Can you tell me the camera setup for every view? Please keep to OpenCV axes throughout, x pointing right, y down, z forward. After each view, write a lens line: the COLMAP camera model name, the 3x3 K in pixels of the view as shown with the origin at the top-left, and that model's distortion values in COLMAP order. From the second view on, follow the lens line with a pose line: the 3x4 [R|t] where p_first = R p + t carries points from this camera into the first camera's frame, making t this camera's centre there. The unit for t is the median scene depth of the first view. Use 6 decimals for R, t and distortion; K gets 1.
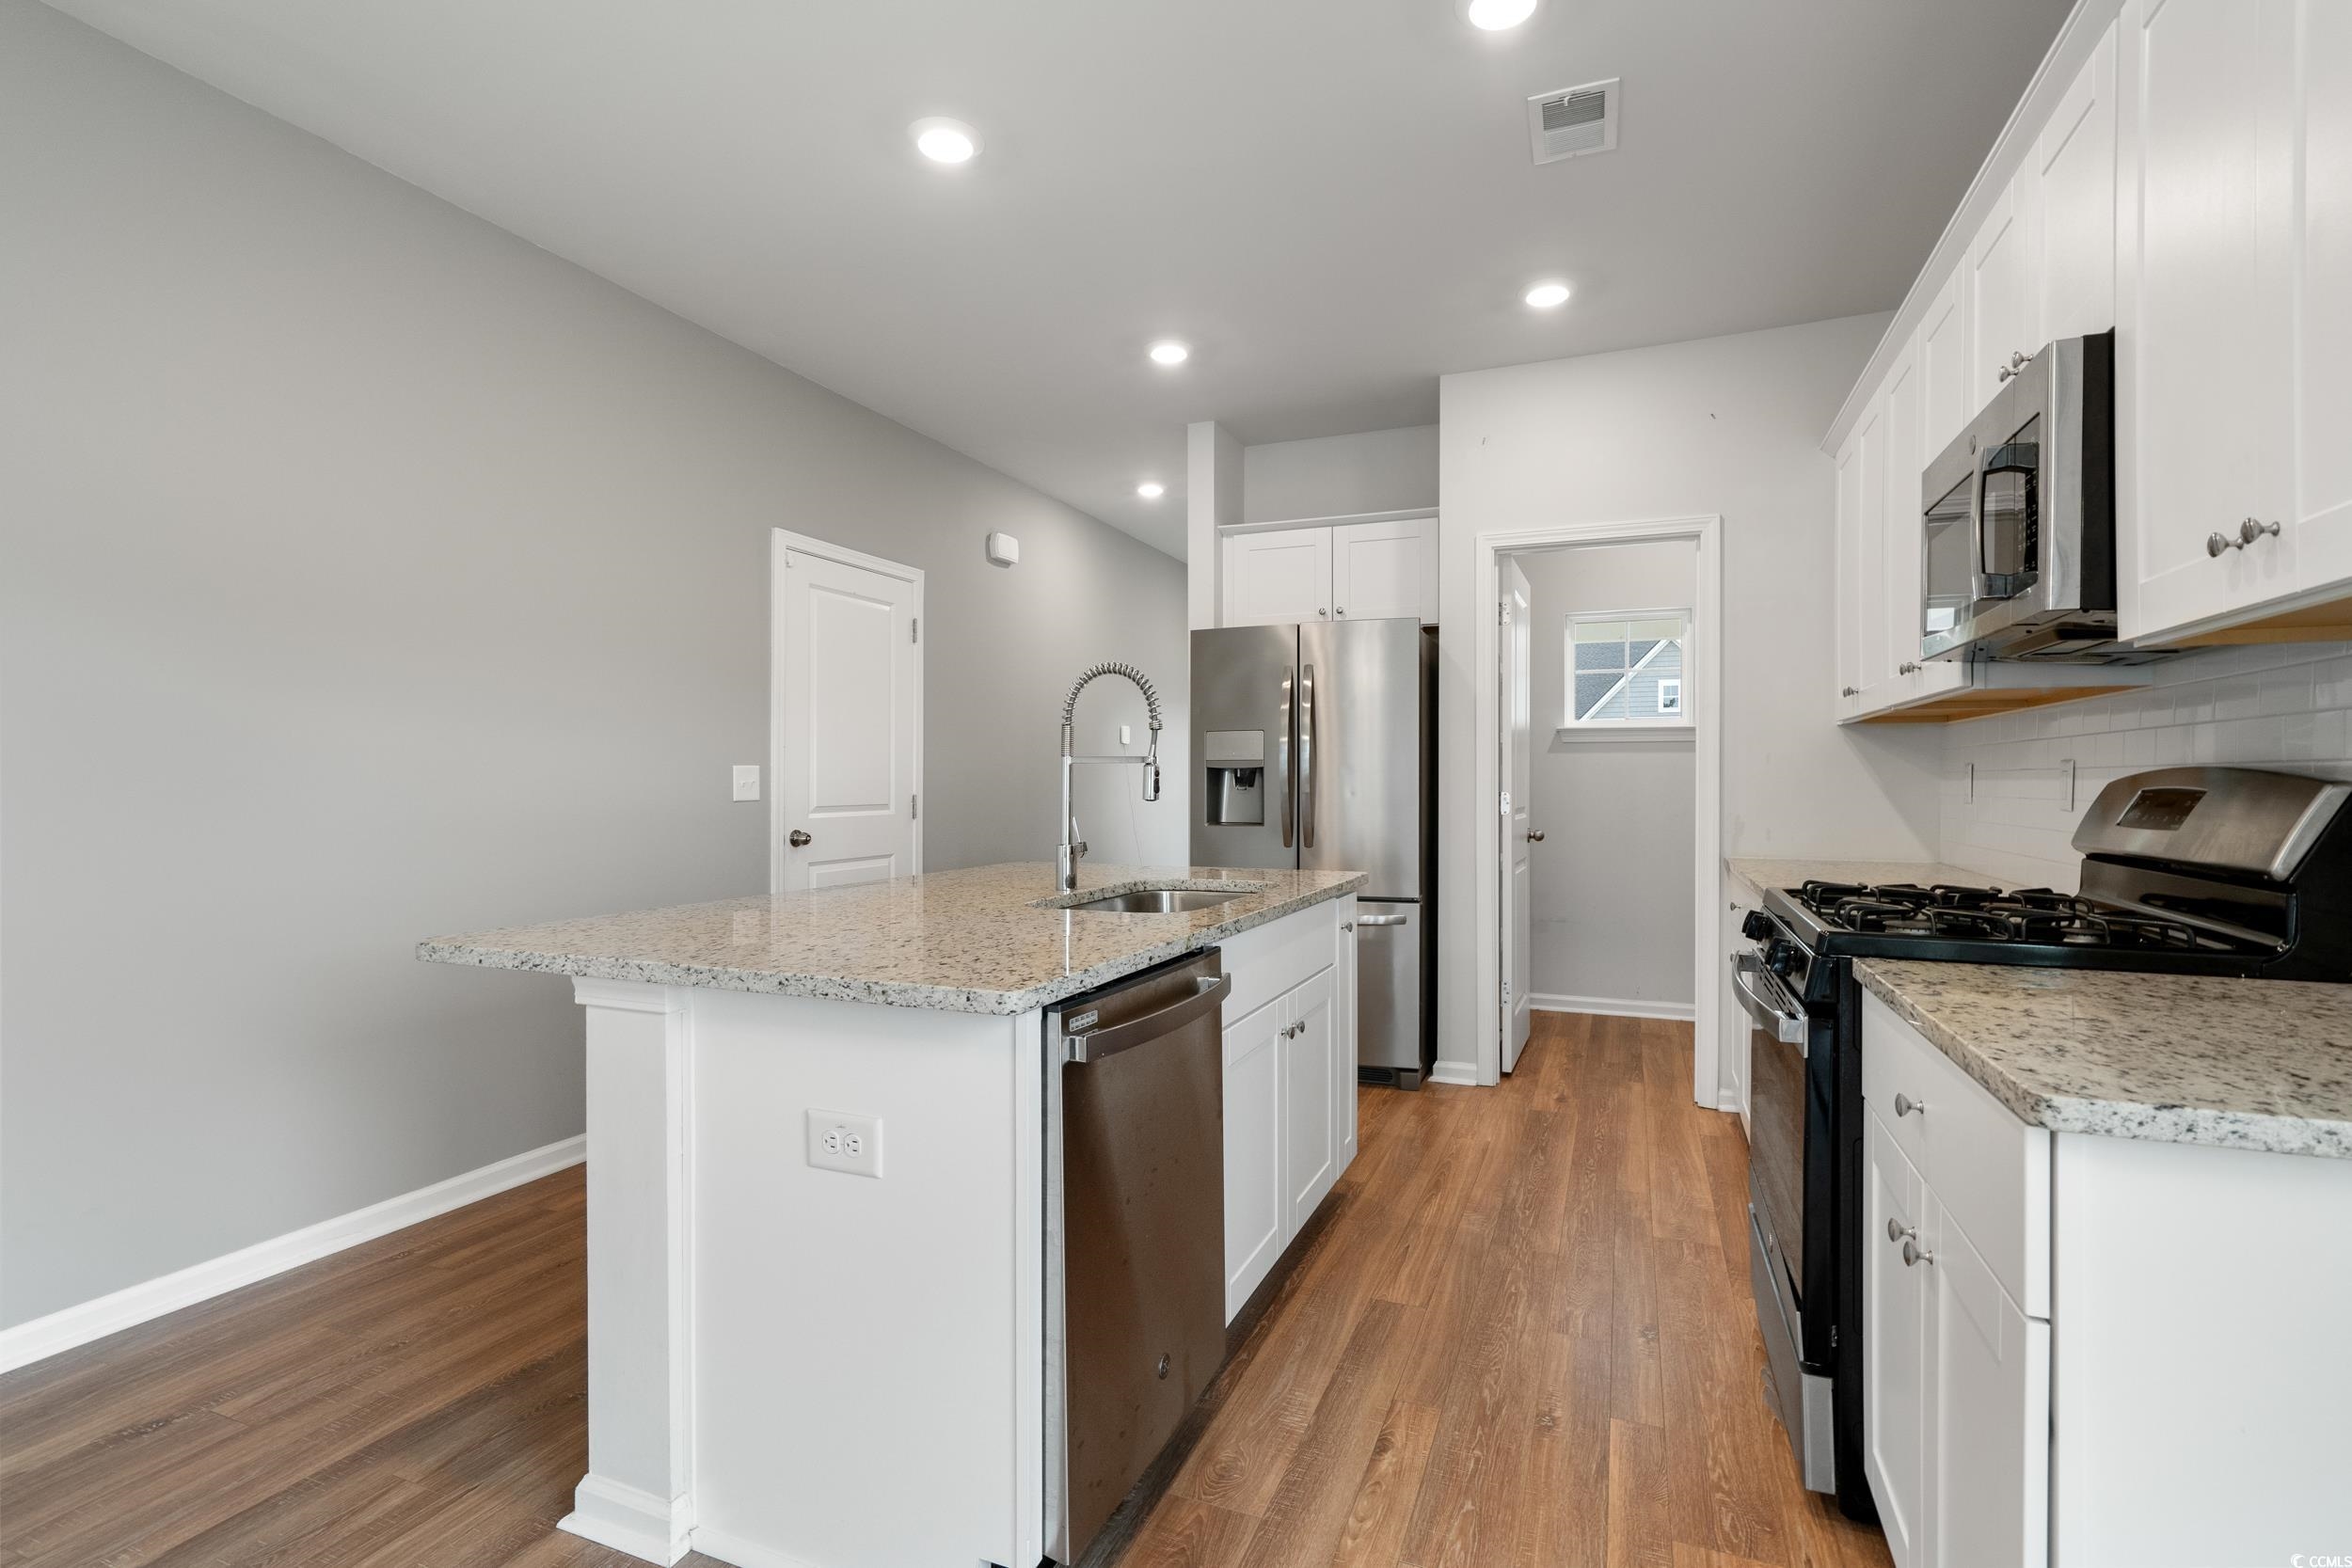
lens RADIAL K [[1094.8, 0, 1185.3], [0, 1094.8, 791.8], [0, 0, 1]] dist [-0.003852, -0.000007]
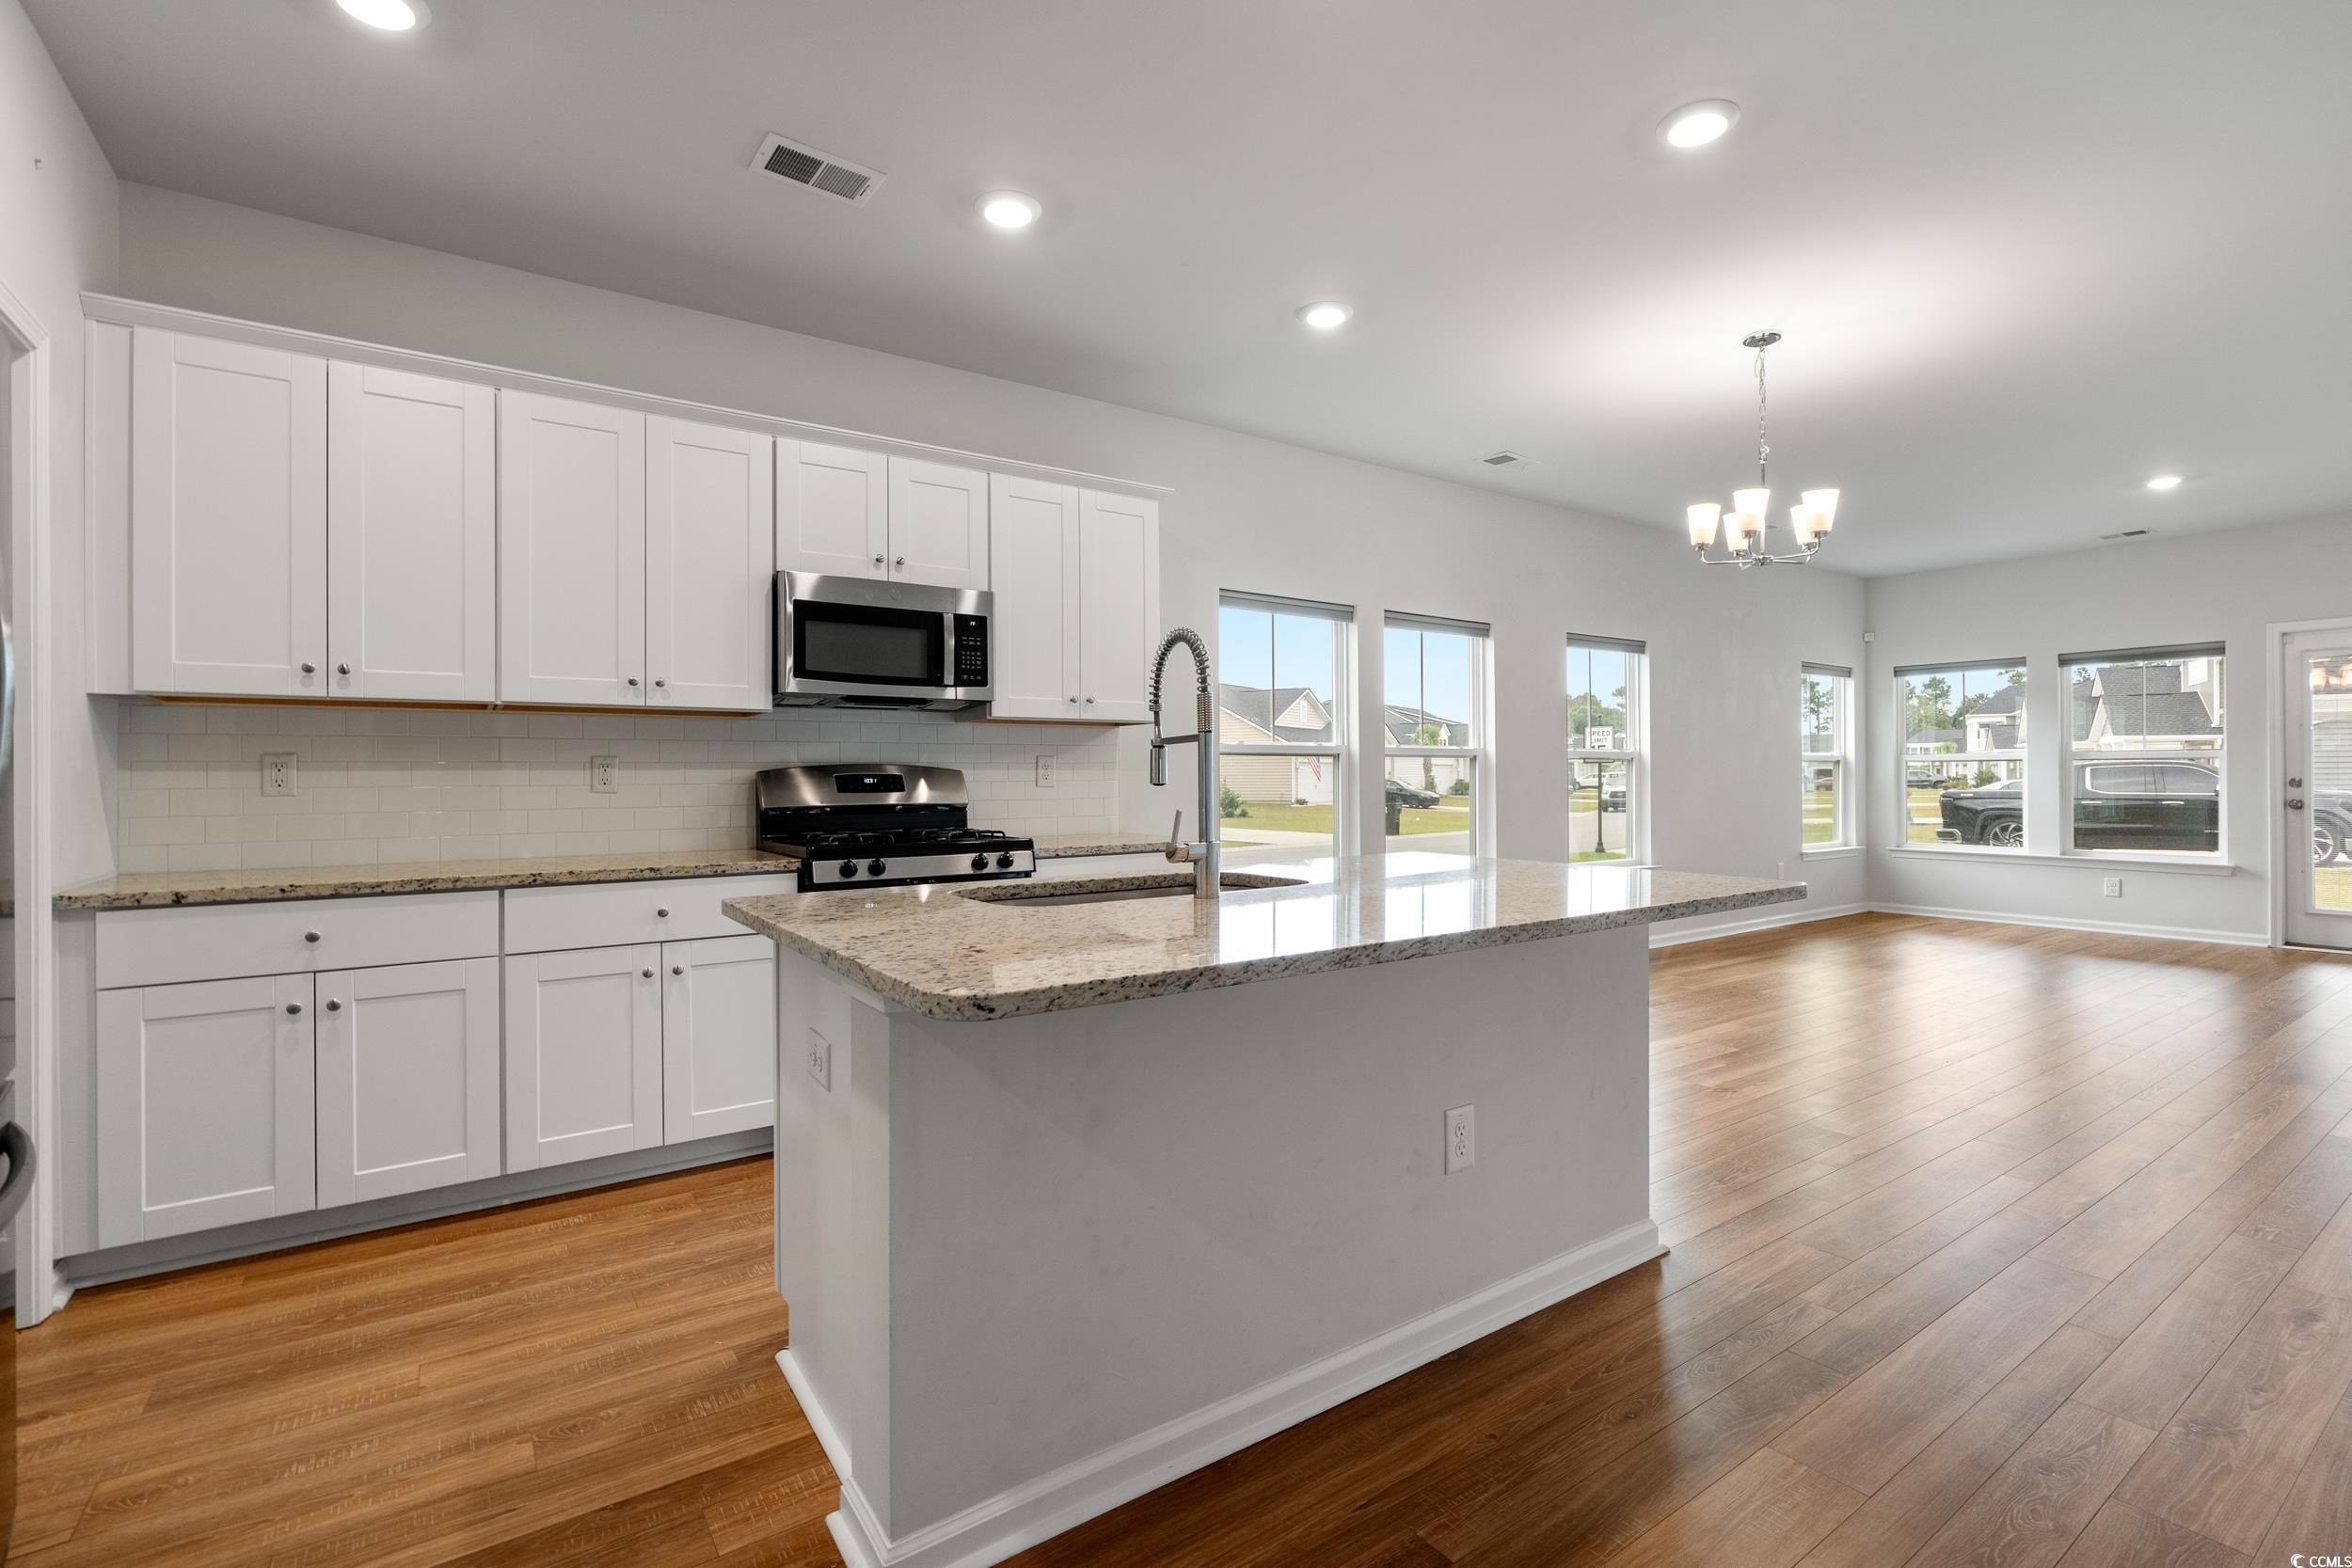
lens RADIAL K [[1059.0, 0, 1176.4], [0, 1059.0, 769.2], [0, 0, 1]] dist [-0.004840, 0.001095]
pose [[-0.836365, 0.007359, 0.548123, -0.576492], [0.010591, 0.999940, 0.002736, -0.008713], [-0.548070, 0.008093, -0.836393, 1.847145]]
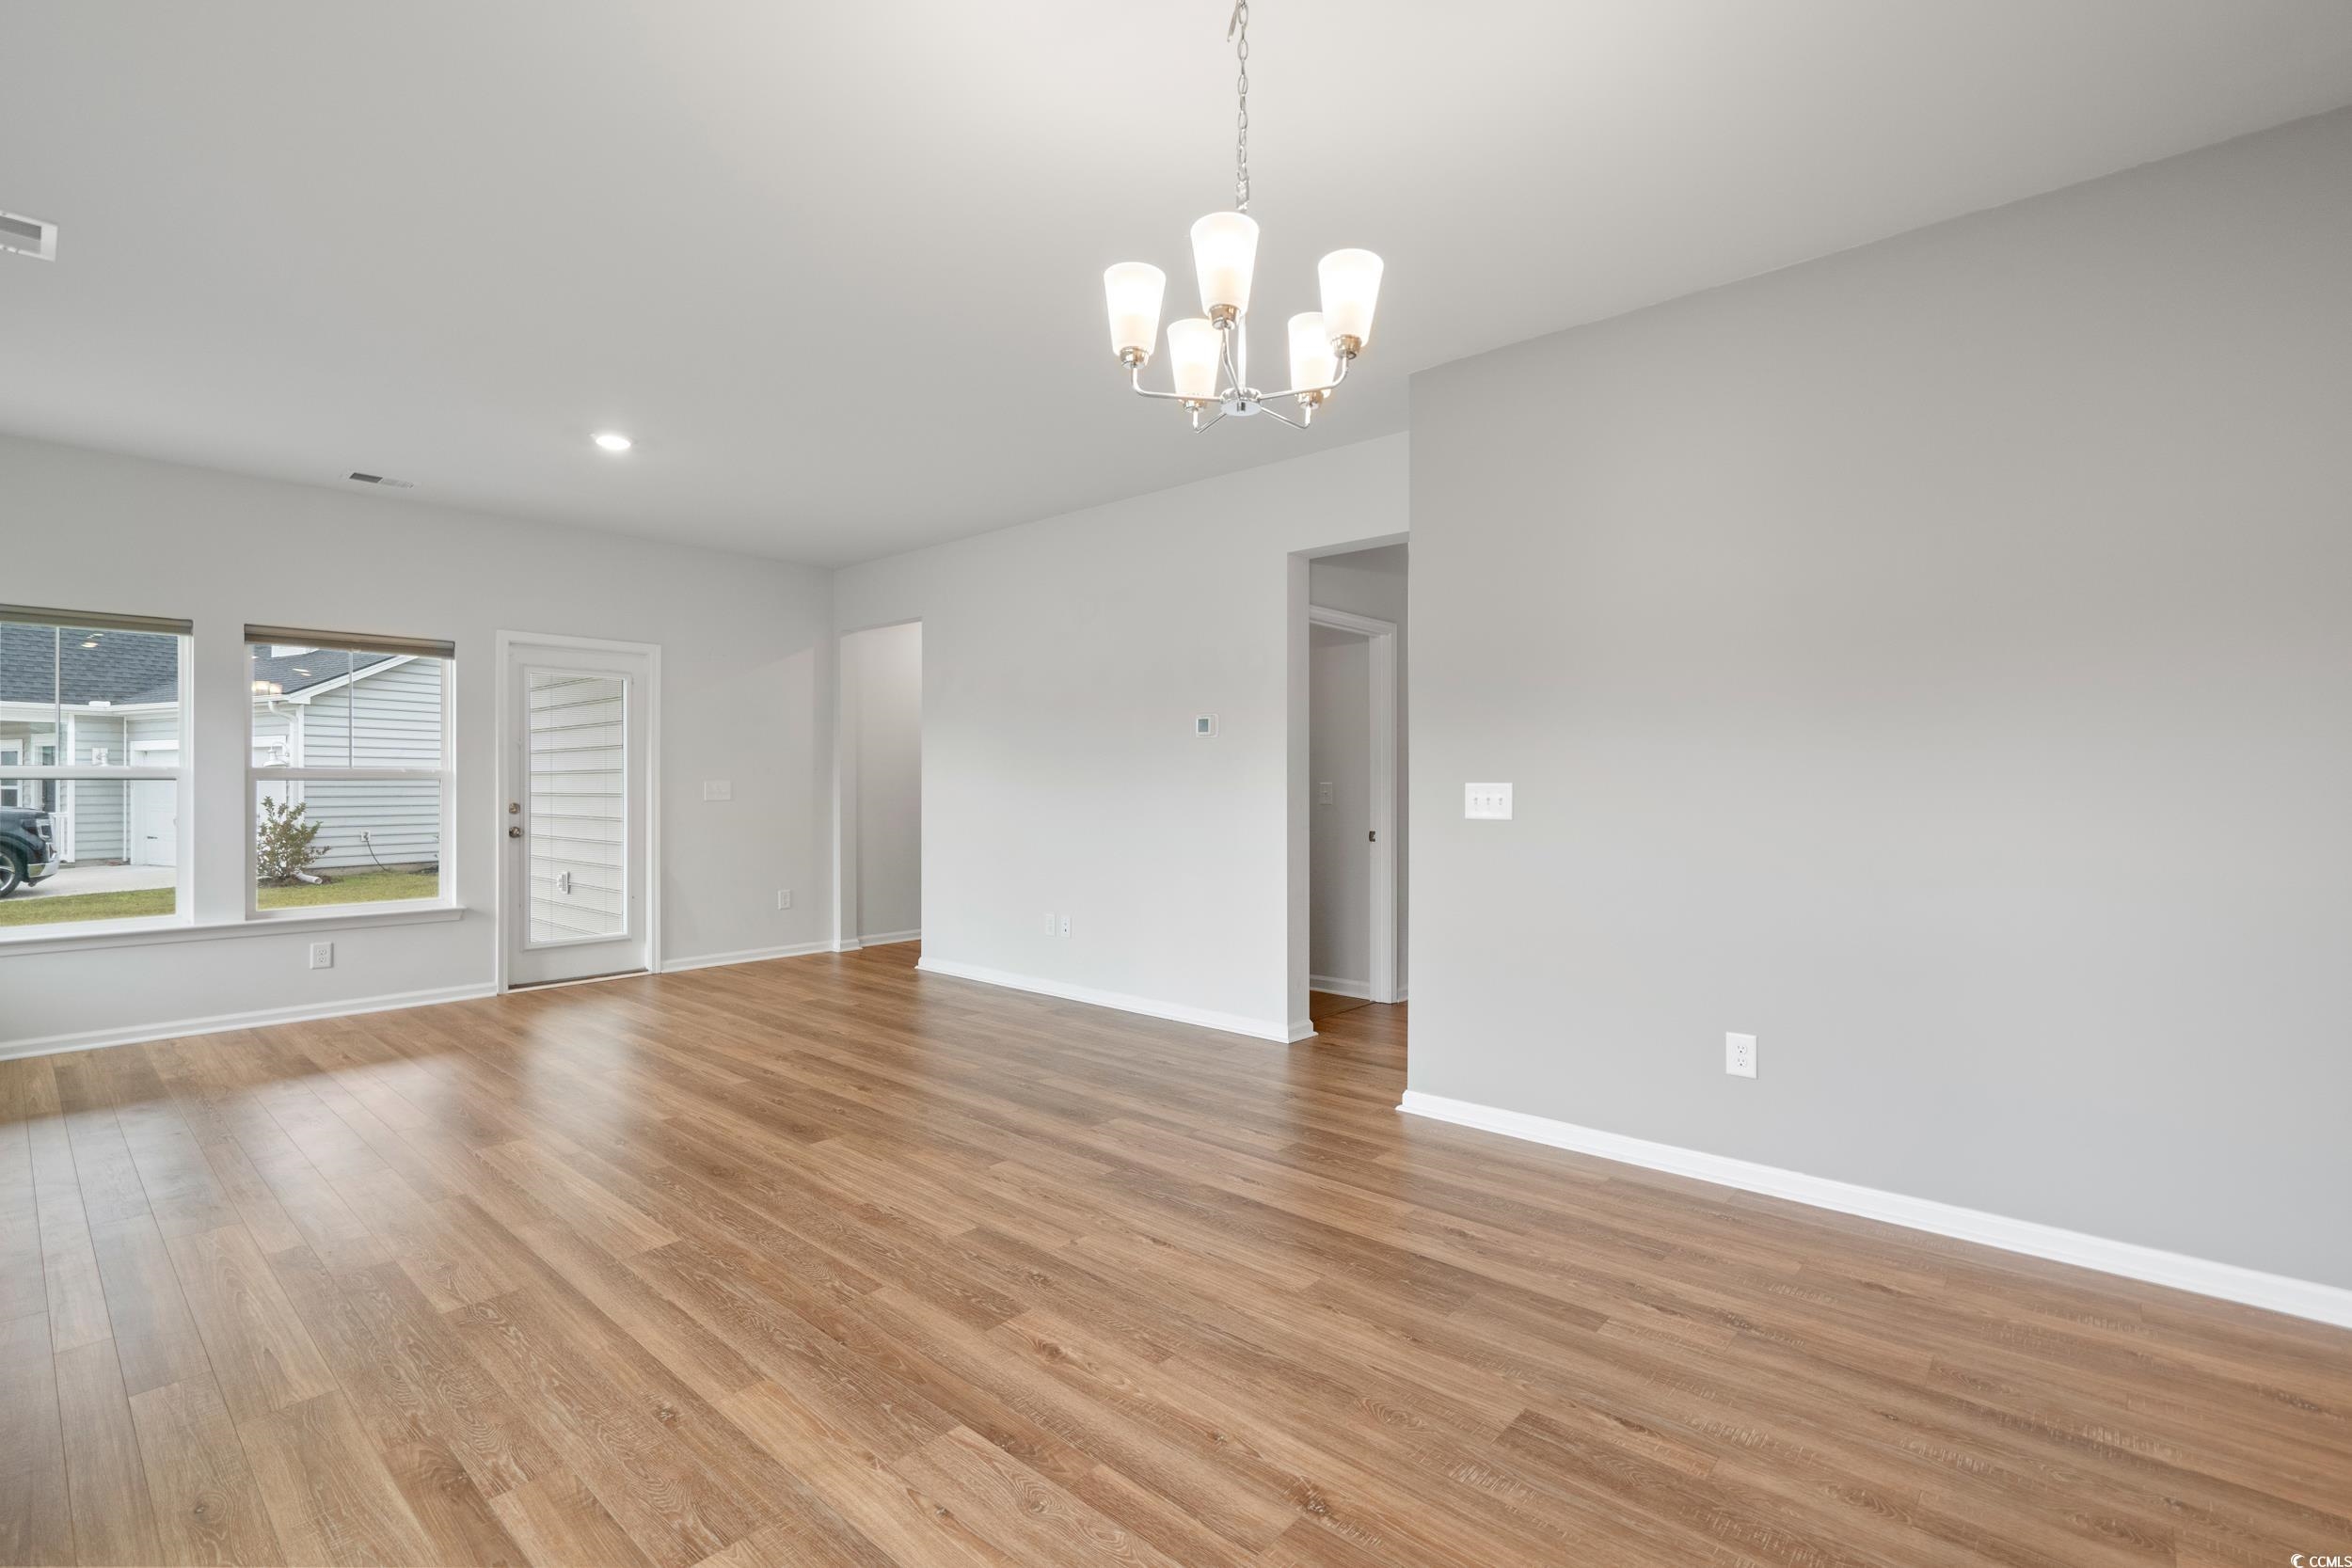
lens RADIAL K [[1057.0, 0, 1181.9], [0, 1057.0, 784.2], [0, 0, 1]] dist [-0.001753, 0.000631]
pose [[-0.336188, 0.001071, -0.941794, 0.337727], [-0.010837, 0.999929, 0.005005, -0.022493], [0.941733, 0.011889, -0.336152, 0.239612]]
